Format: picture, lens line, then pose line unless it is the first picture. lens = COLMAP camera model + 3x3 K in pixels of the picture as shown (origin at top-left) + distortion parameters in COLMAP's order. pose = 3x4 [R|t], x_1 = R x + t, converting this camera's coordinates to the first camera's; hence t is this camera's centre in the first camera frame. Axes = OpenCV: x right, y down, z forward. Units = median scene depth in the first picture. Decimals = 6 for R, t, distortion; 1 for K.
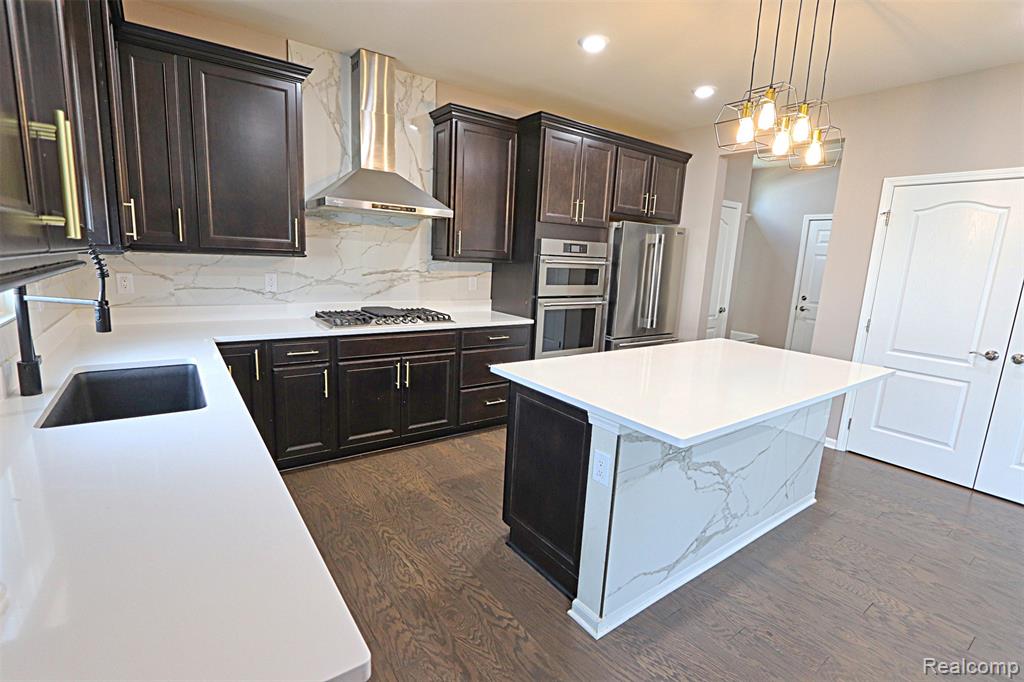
lens RADIAL K [[472.4, 0, 504.9], [0, 472.4, 341.9], [0, 0, 1]] dist [-0.015331, -0.000566]
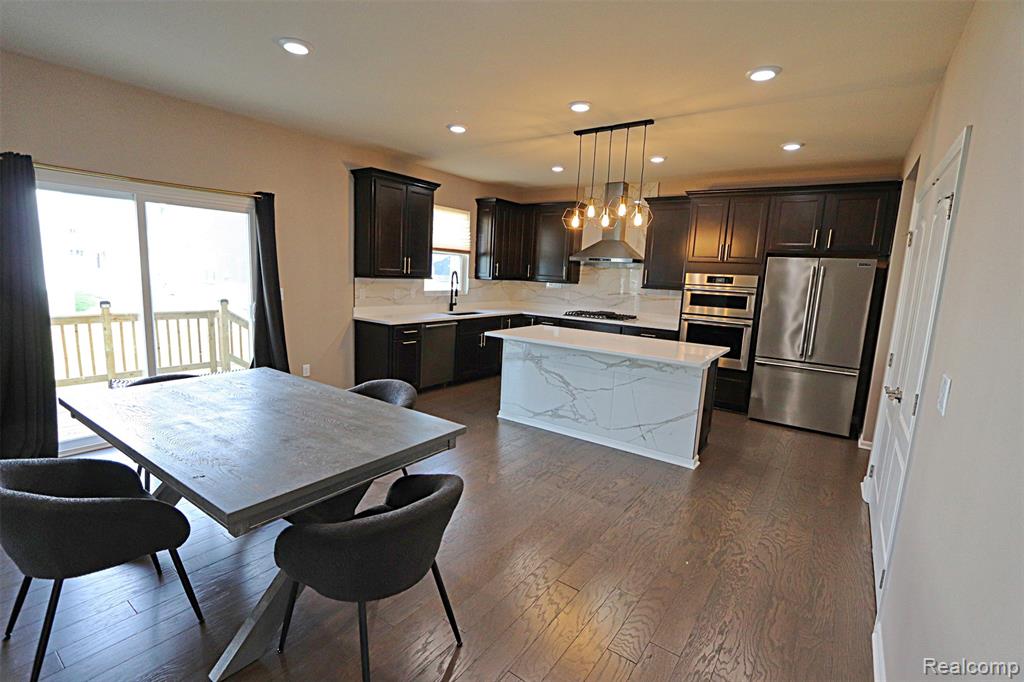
lens RADIAL K [[472.4, 0, 505.4], [0, 472.4, 345.4], [0, 0, 1]] dist [-0.015331, -0.000566]
pose [[0.318134, 0.118828, -0.940569, 1.282923], [-0.200883, 0.978035, 0.055615, 0.032064], [0.926519, 0.171252, 0.335017, 0.023971]]
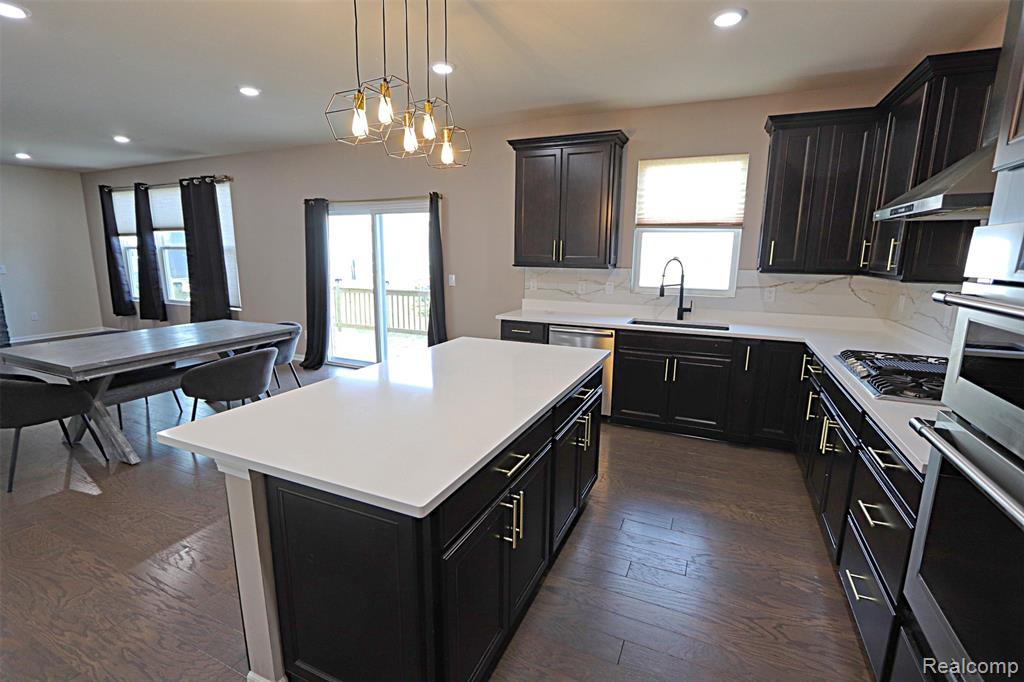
lens RADIAL K [[472.4, 0, 506.9], [0, 472.4, 345.6], [0, 0, 1]] dist [-0.015331, -0.000566]
pose [[-0.867973, 0.036971, -0.495233, 0.491862], [-0.141048, 0.937804, 0.317220, -0.191930], [0.476159, 0.345190, -0.808775, 1.114991]]
